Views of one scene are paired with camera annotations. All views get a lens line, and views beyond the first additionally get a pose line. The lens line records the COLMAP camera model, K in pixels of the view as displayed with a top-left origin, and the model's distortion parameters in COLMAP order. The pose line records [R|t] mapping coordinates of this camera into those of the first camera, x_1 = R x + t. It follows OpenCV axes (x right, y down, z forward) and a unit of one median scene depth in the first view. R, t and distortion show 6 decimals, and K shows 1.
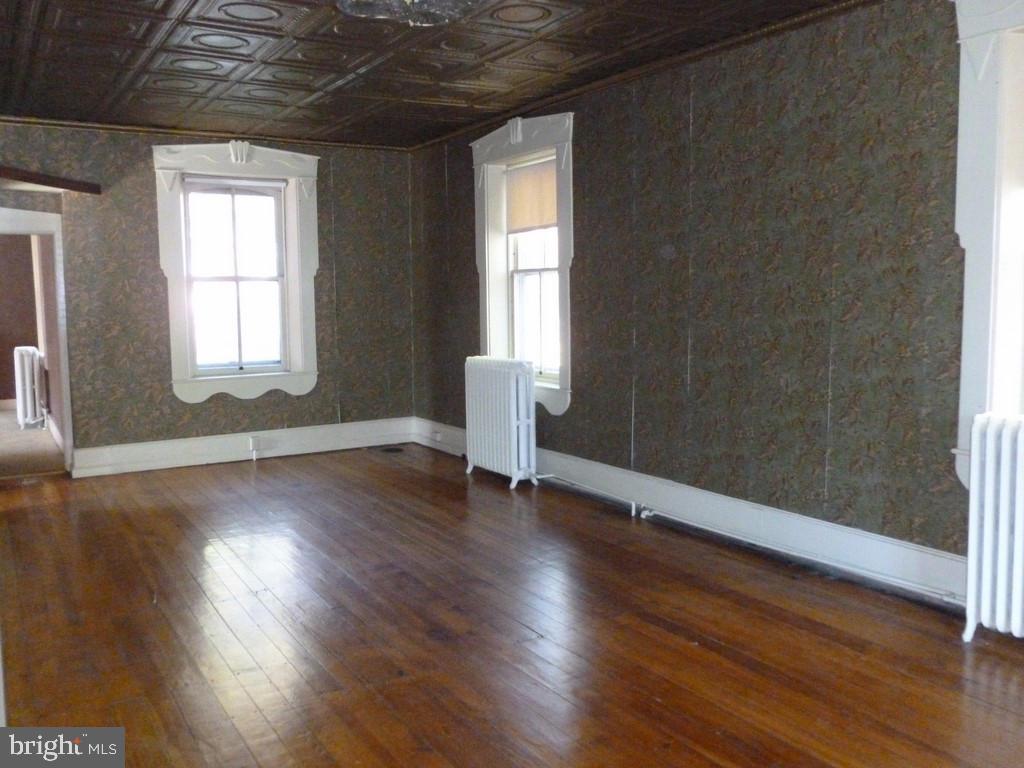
lens RADIAL K [[871.1, 0, 517.5], [0, 871.1, 386.0], [0, 0, 1]] dist [-0.036890, 0.010898]
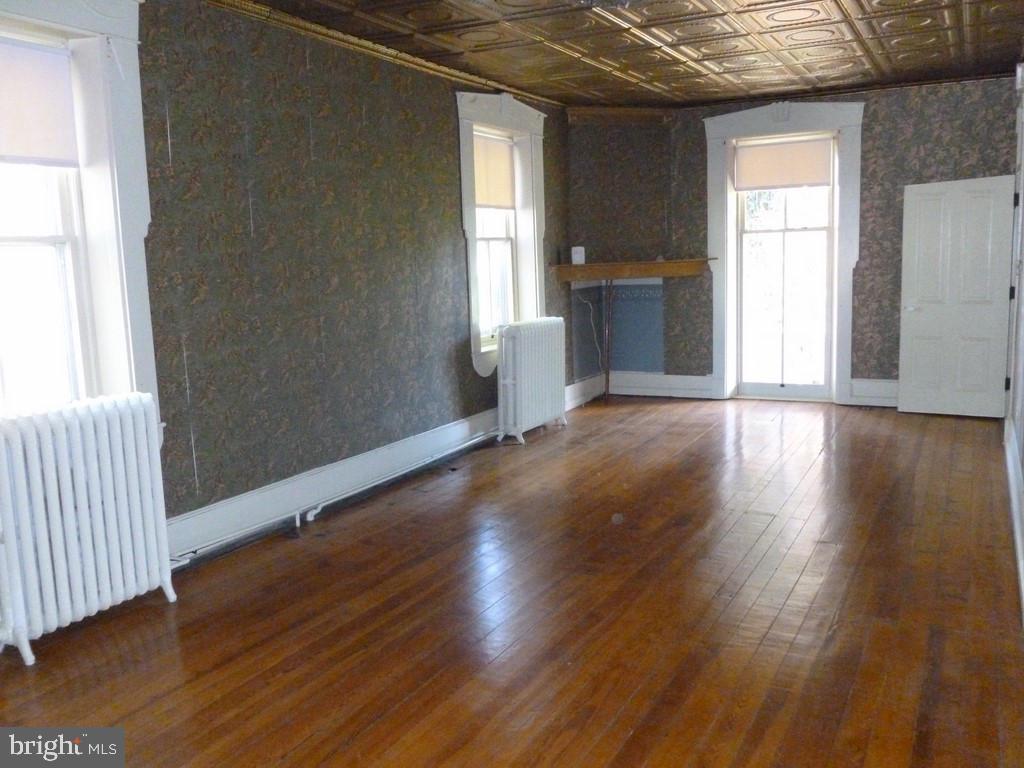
lens RADIAL K [[871.1, 0, 518.2], [0, 871.1, 380.6], [0, 0, 1]] dist [-0.036890, 0.010898]
pose [[-0.484525, -0.082681, 0.870861, -0.743751], [0.142915, 0.974666, 0.172051, -0.115790], [-0.863024, 0.207823, -0.460433, 1.217736]]
